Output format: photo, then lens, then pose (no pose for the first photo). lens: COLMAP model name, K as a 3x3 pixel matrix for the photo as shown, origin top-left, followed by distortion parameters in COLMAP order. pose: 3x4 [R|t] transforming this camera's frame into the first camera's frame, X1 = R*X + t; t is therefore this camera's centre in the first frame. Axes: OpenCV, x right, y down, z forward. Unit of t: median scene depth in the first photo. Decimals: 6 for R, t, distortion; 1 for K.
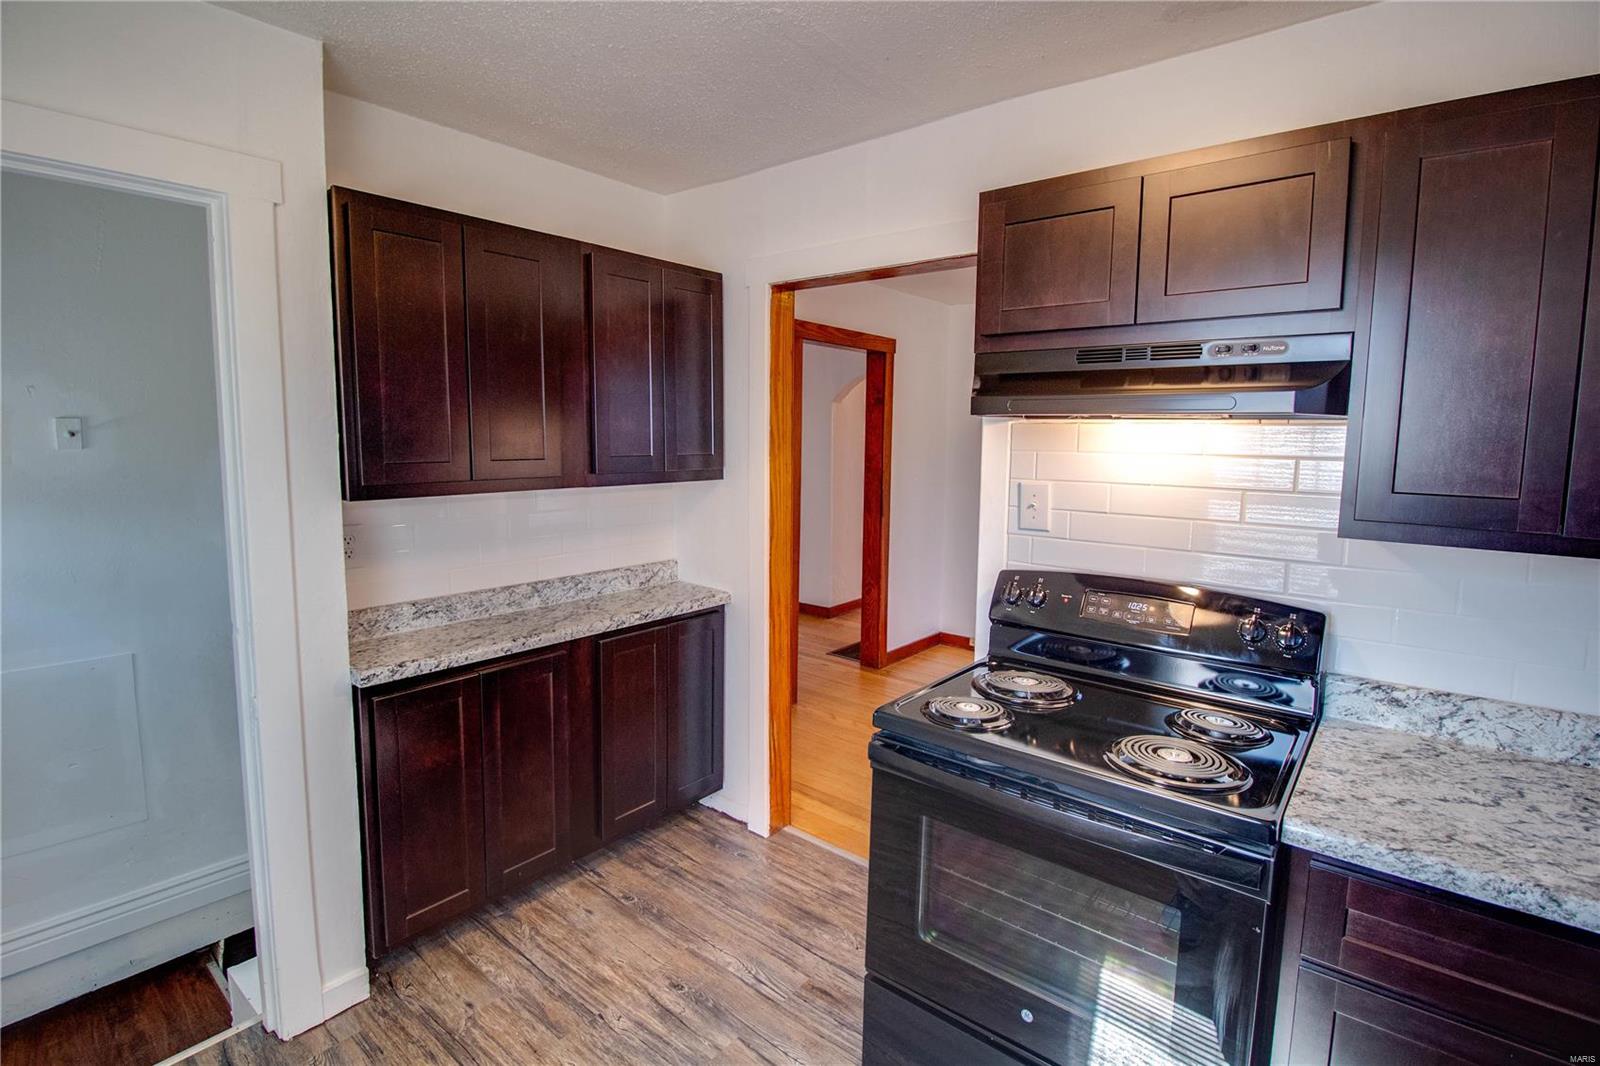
lens RADIAL K [[756.6, 0, 815.7], [0, 756.6, 508.5], [0, 0, 1]] dist [-0.004600, -0.011116]
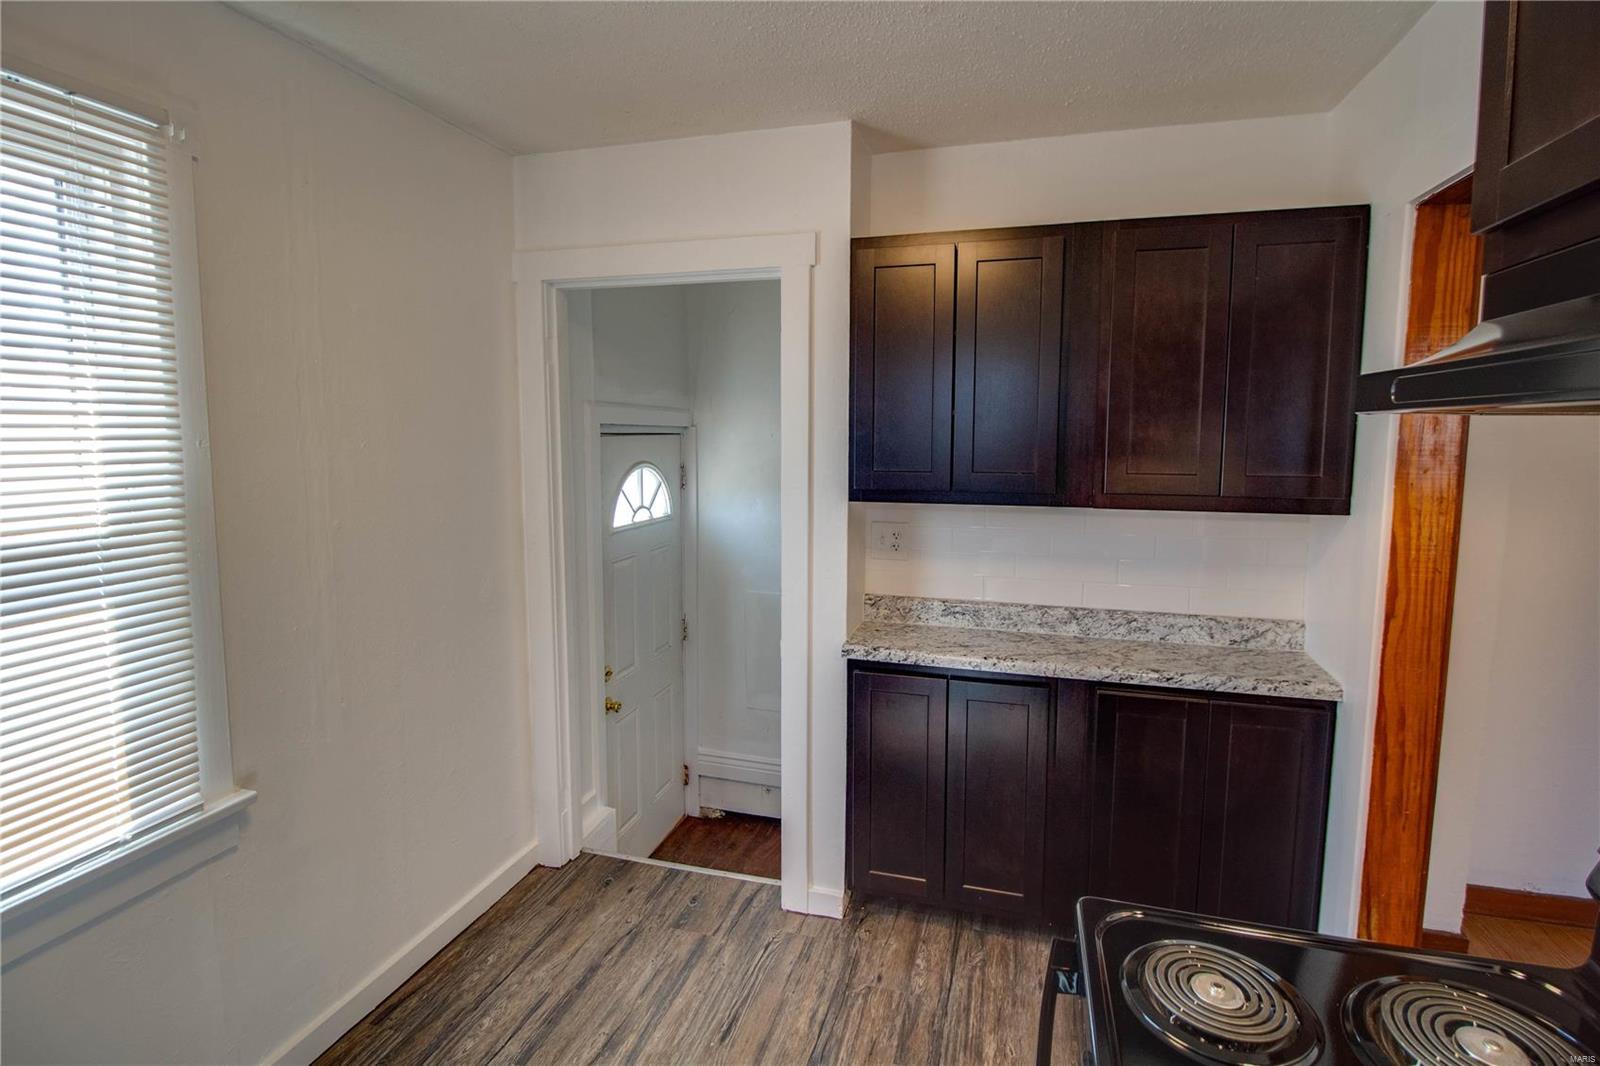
lens RADIAL K [[768.2, 0, 813.8], [0, 768.2, 509.9], [0, 0, 1]] dist [-0.009624, -0.001047]
pose [[0.393445, 0.083631, -0.915537, 0.372254], [-0.093851, 0.994305, 0.050495, -0.040542], [0.914545, 0.066057, 0.399053, 0.365015]]
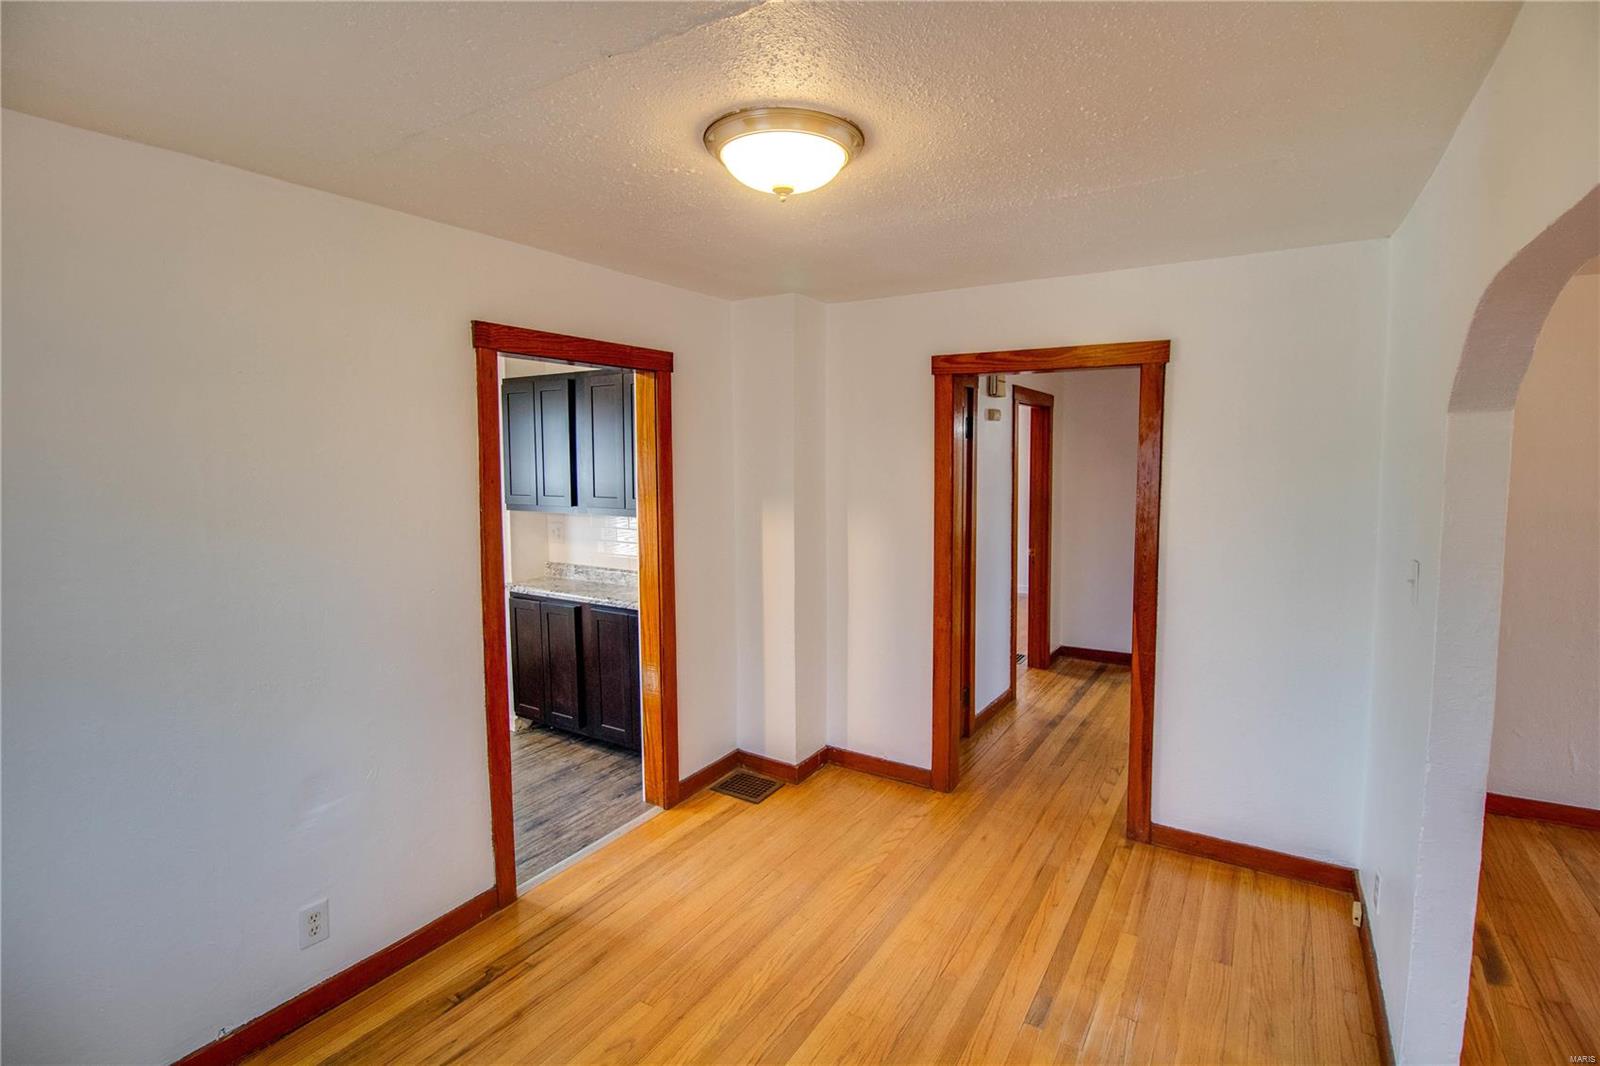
lens RADIAL K [[756.6, 0, 815.7], [0, 756.6, 508.5], [0, 0, 1]] dist [-0.004600, -0.011116]
pose [[0.119407, 0.059773, -0.991044, 1.444787], [-0.093837, 0.994397, 0.048670, -0.173269], [0.988401, 0.087185, 0.124347, 1.305119]]
